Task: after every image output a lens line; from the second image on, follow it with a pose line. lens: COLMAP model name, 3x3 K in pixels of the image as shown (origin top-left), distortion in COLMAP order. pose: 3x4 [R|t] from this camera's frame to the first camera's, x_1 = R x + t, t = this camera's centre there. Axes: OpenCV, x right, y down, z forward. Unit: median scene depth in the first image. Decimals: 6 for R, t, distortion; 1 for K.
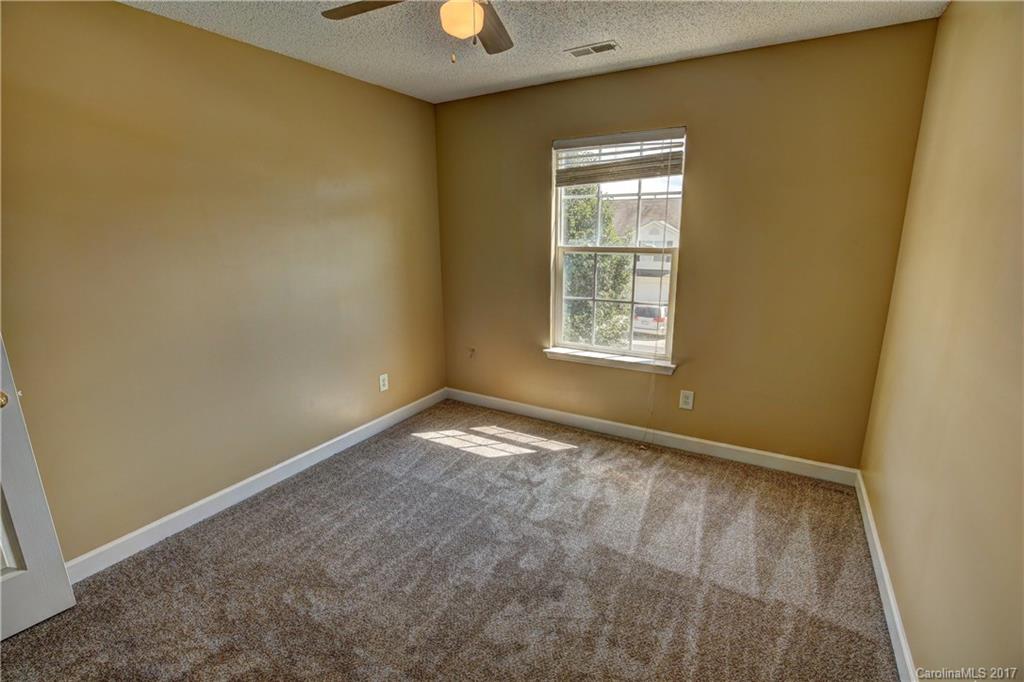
lens RADIAL K [[468.7, 0, 506.2], [0, 468.7, 339.8], [0, 0, 1]] dist [-0.031049, 0.000886]
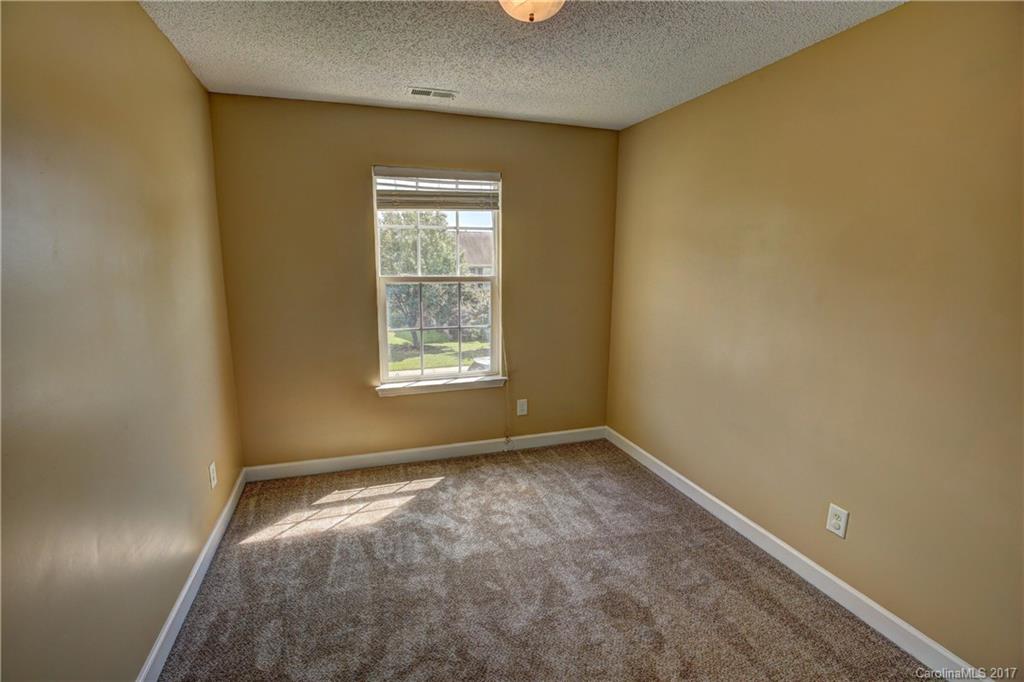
lens RADIAL K [[468.7, 0, 506.2], [0, 468.7, 339.8], [0, 0, 1]] dist [-0.031049, 0.000886]
pose [[0.659738, -0.120669, 0.741744, -0.461721], [0.164802, 0.986229, 0.013861, -0.049764], [-0.733203, 0.113096, 0.670539, 0.211972]]
